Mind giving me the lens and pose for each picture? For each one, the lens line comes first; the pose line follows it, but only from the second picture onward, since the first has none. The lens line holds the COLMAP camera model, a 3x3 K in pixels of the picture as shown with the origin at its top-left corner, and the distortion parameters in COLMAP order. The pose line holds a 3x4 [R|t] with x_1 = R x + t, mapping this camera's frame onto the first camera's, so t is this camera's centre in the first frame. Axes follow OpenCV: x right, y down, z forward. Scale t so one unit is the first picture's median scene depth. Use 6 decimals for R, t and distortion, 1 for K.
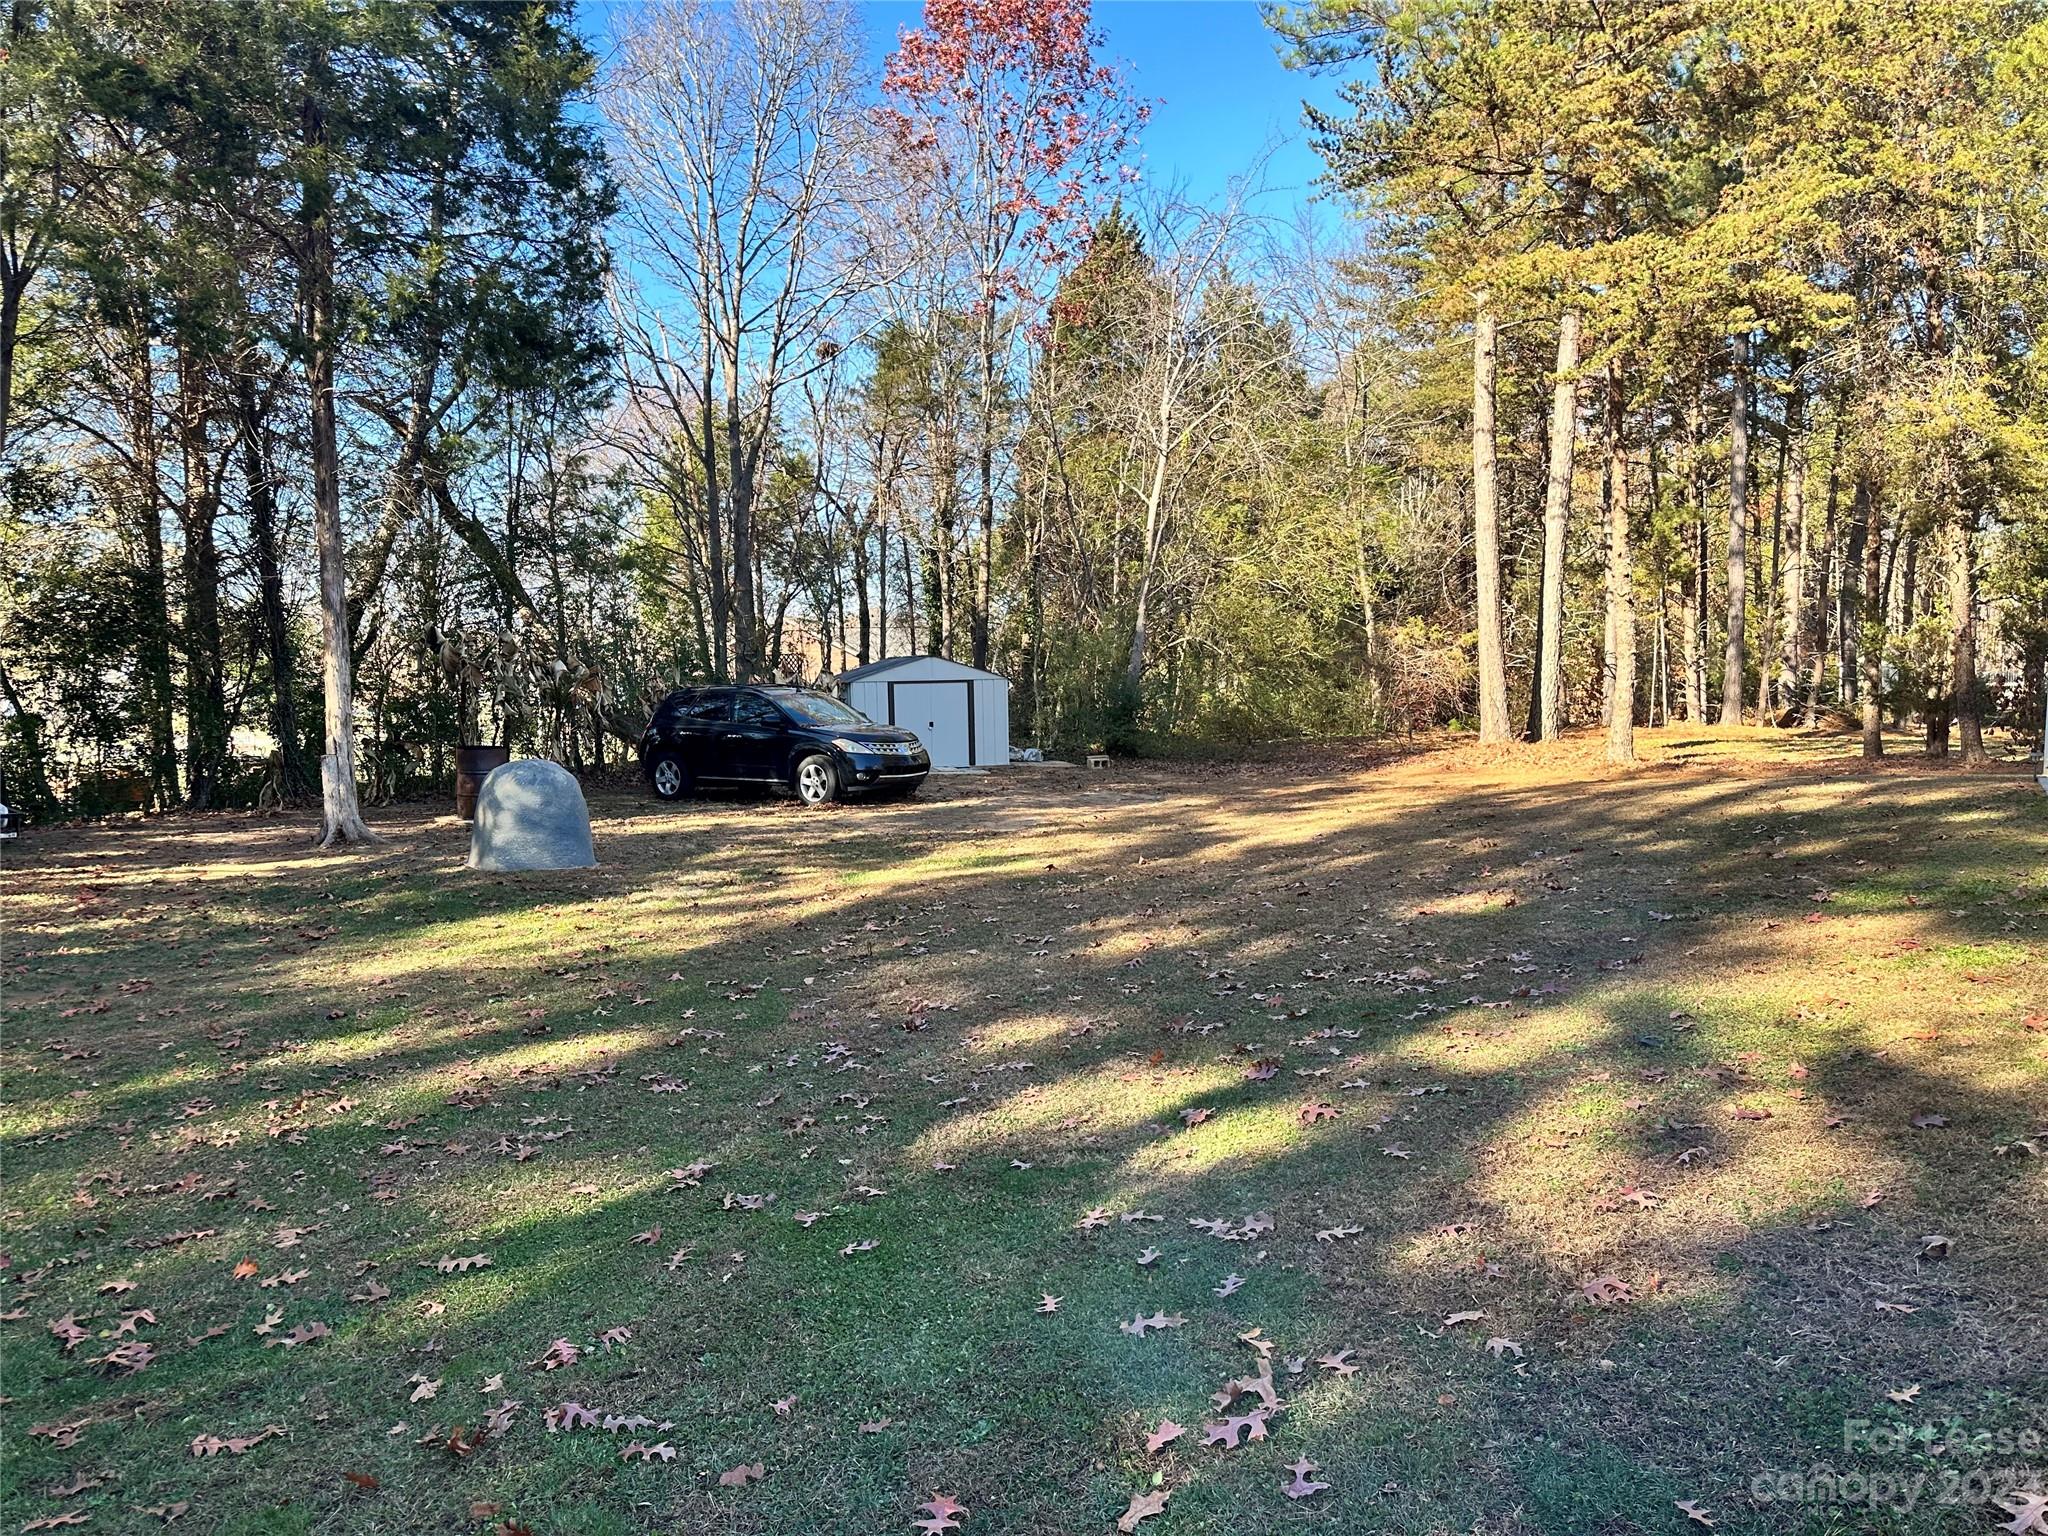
lens RADIAL K [[1445.4, 0, 1022.4], [0, 1445.4, 755.8], [0, 0, 1]] dist [0.040476, -0.008218]
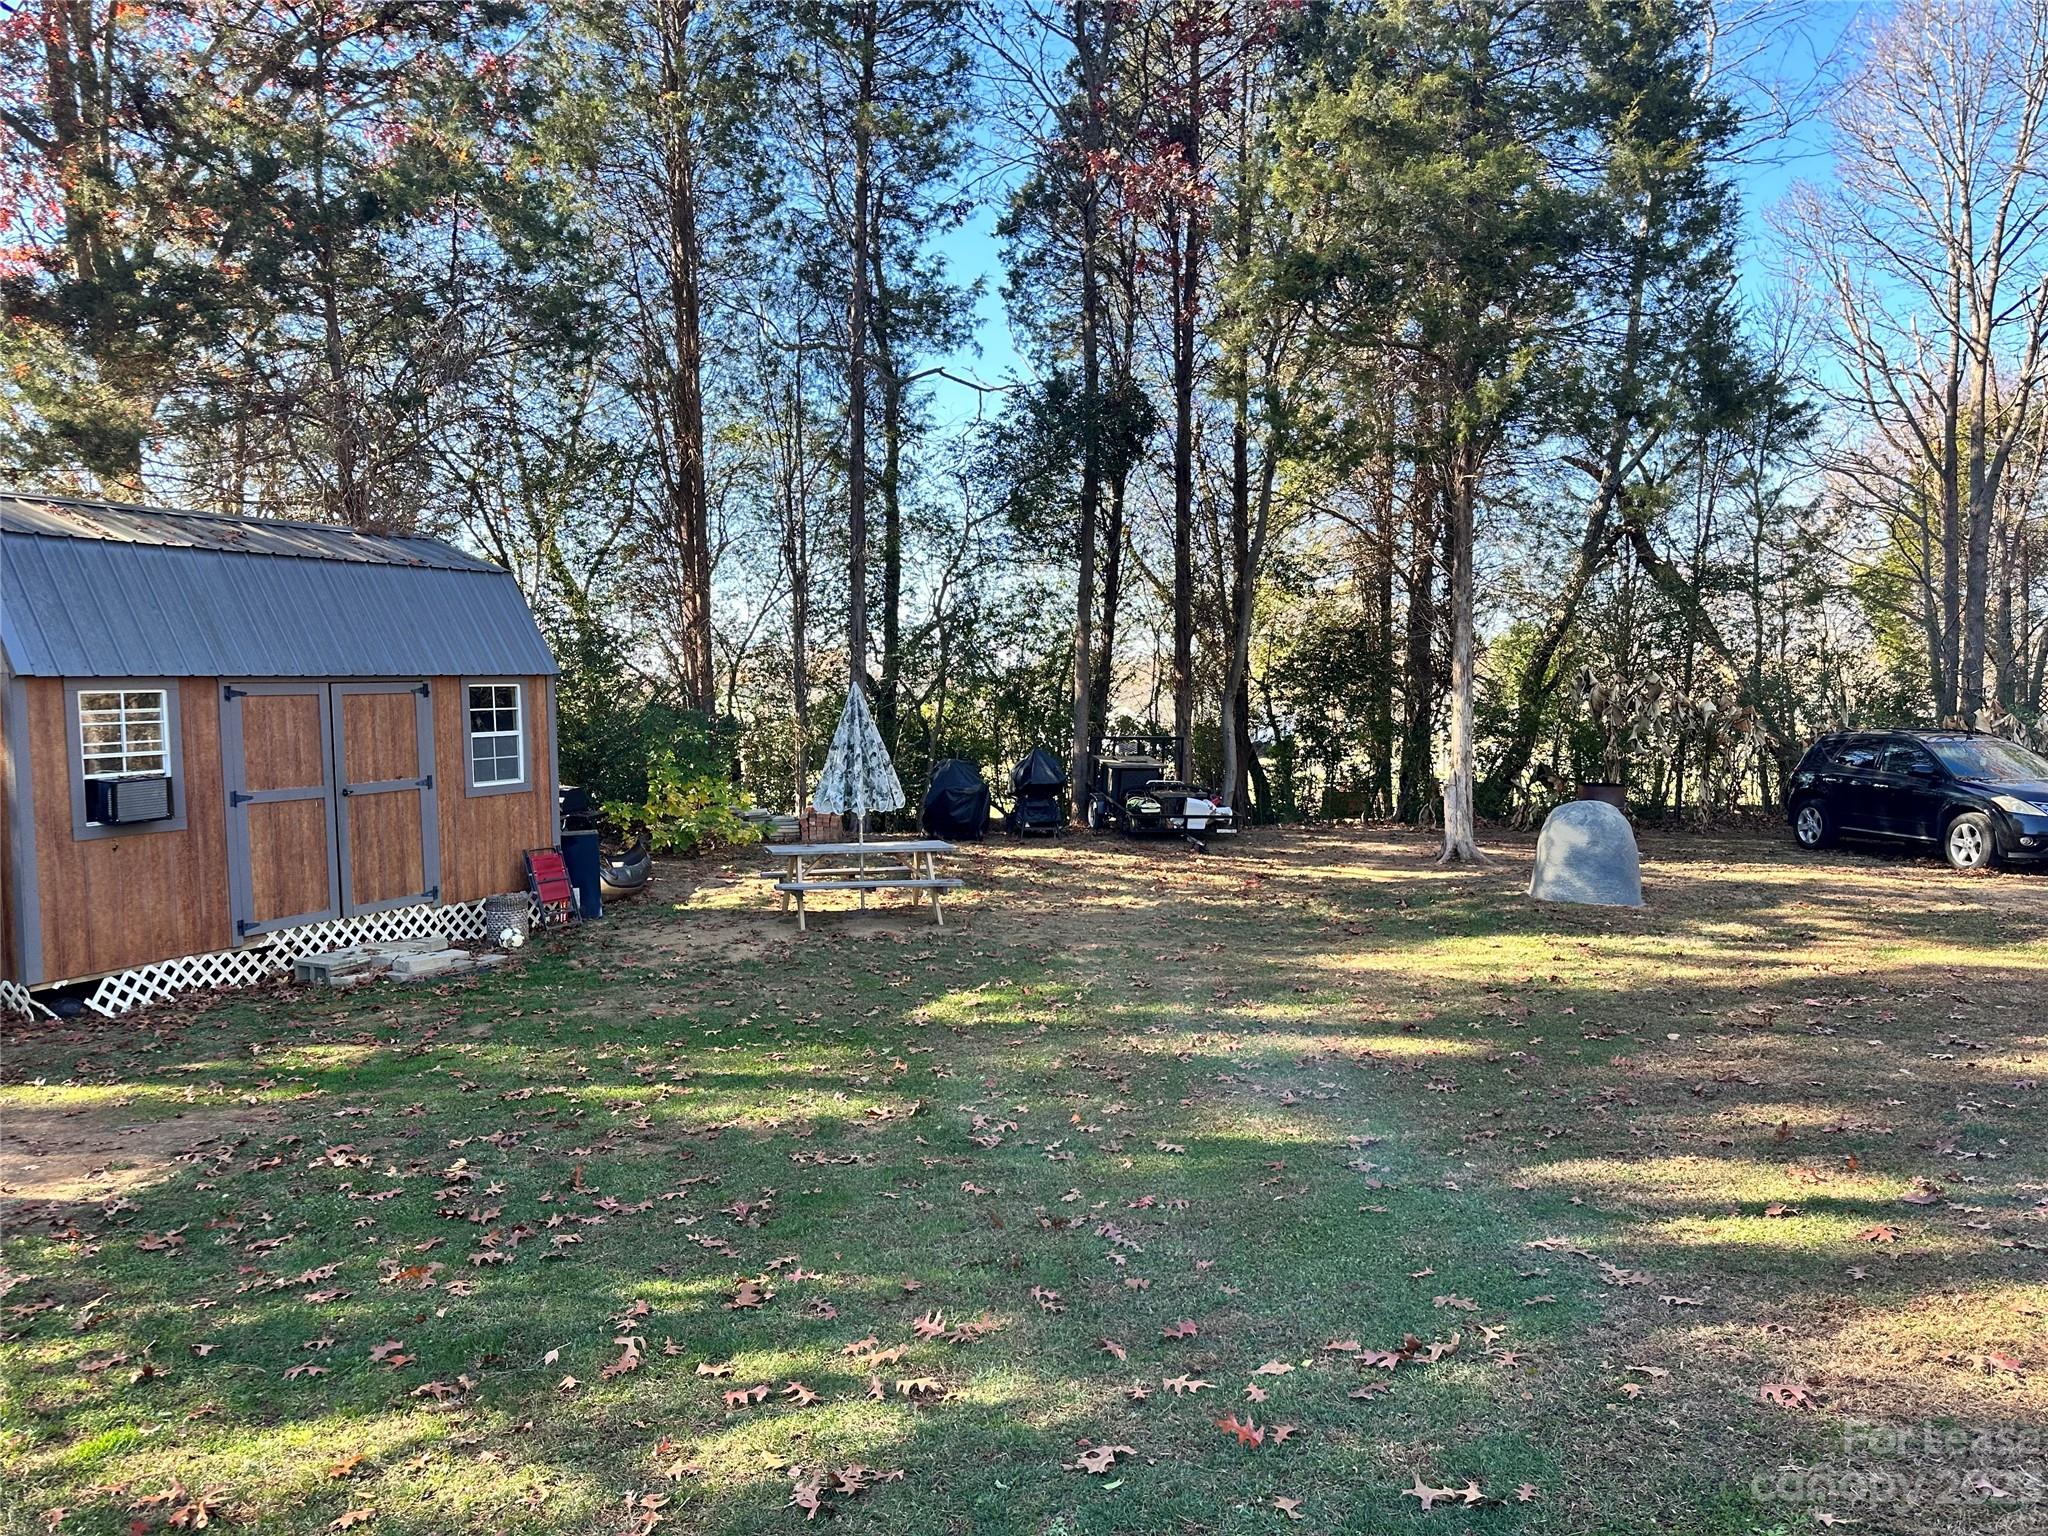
lens RADIAL K [[1445.4, 0, 1026.7], [0, 1445.4, 777.6], [0, 0, 1]] dist [0.040476, -0.008218]
pose [[0.642935, 0.051358, -0.764197, 0.172268], [-0.048431, 0.998479, 0.026357, -0.018206], [0.764388, 0.020065, 0.644444, -0.024495]]
